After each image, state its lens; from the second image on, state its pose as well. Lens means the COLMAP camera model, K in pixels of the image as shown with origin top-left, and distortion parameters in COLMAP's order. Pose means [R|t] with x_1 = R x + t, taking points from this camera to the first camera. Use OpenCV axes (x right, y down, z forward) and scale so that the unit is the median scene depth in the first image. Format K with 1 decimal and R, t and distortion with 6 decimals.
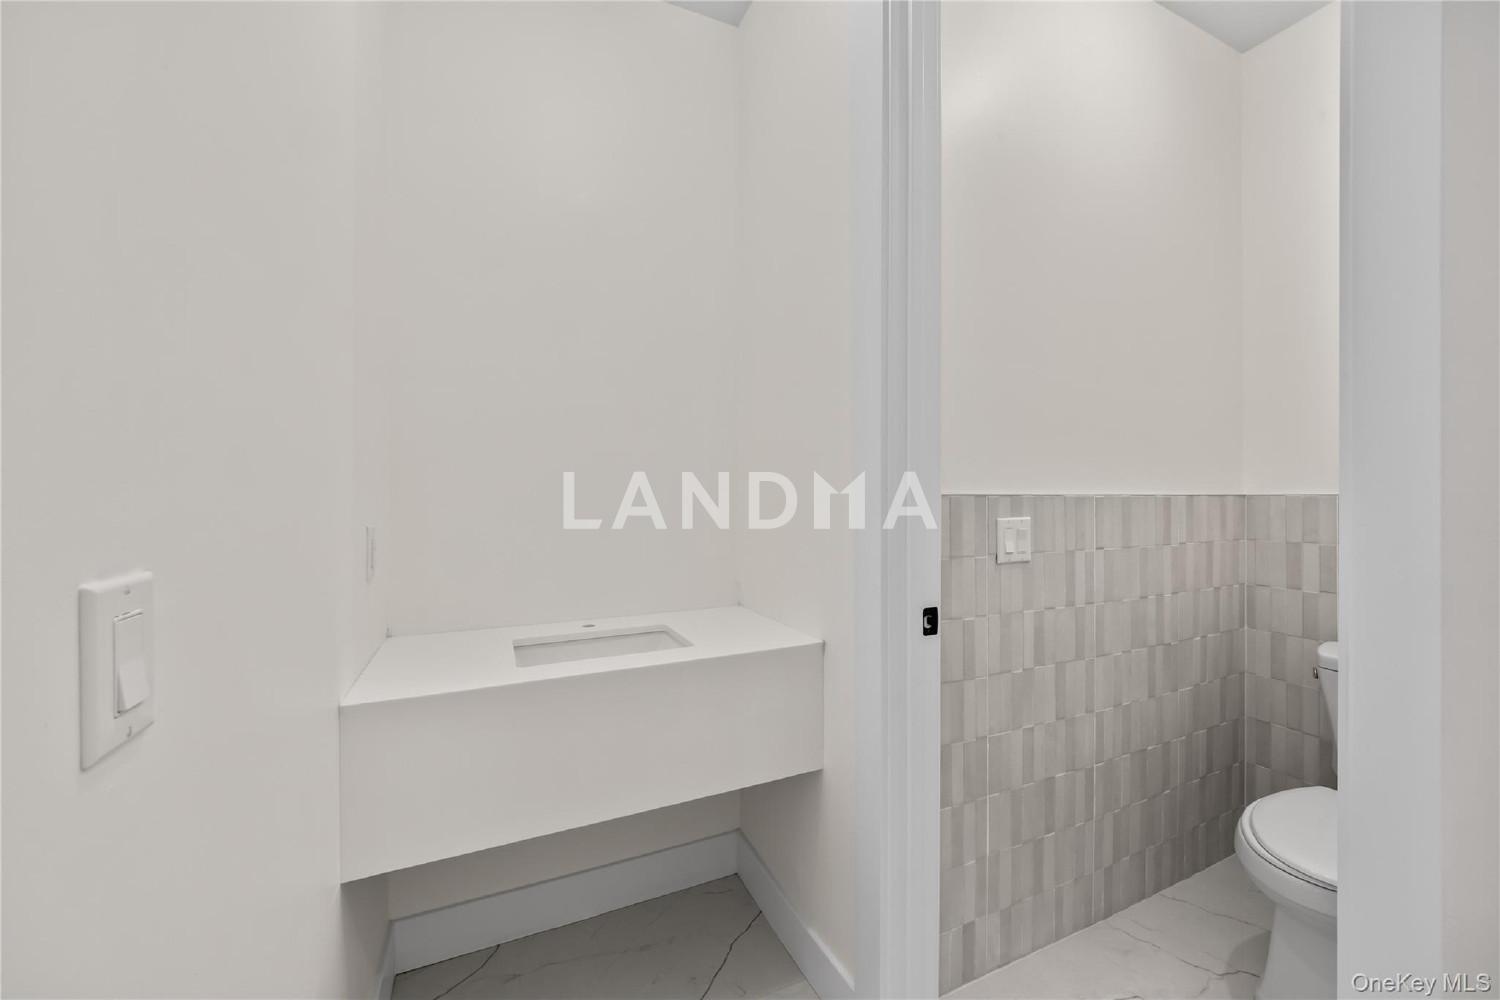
lens RADIAL K [[575.2, 0, 742.8], [0, 575.2, 501.2], [0, 0, 1]] dist [-0.002462, -0.000295]
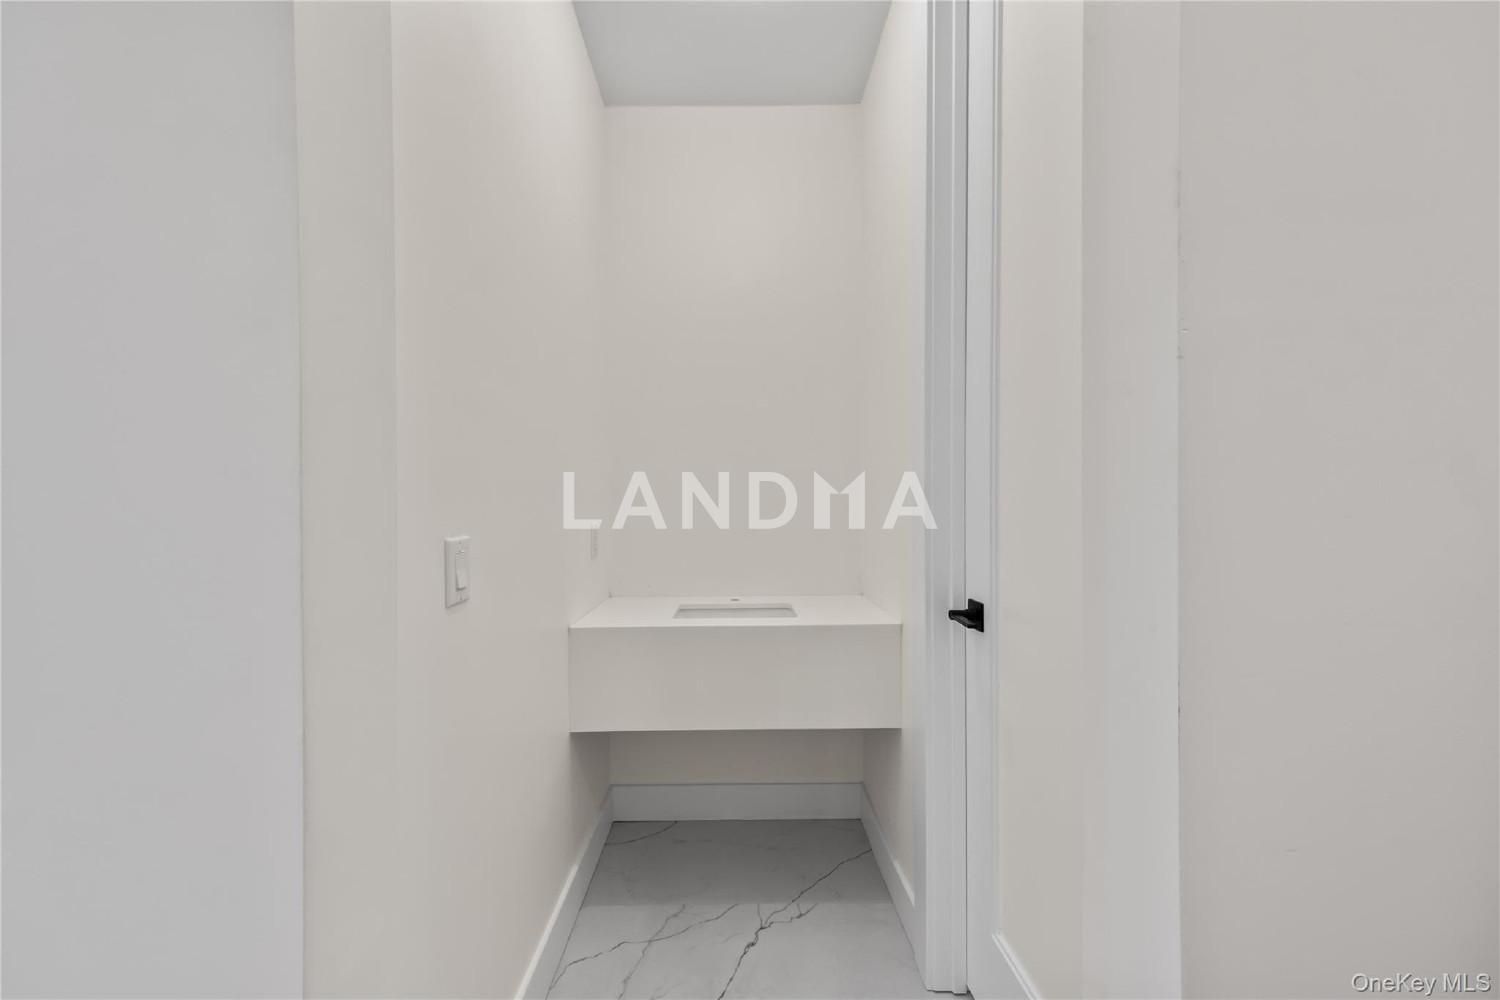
lens RADIAL K [[575.2, 0, 754.3], [0, 575.2, 502.7], [0, 0, 1]] dist [-0.002462, -0.000295]
pose [[0.915560, -0.000021, -0.402181, 0.349426], [-0.003168, 0.999969, -0.007265, -0.002832], [0.402169, 0.007925, 0.915531, -0.248402]]
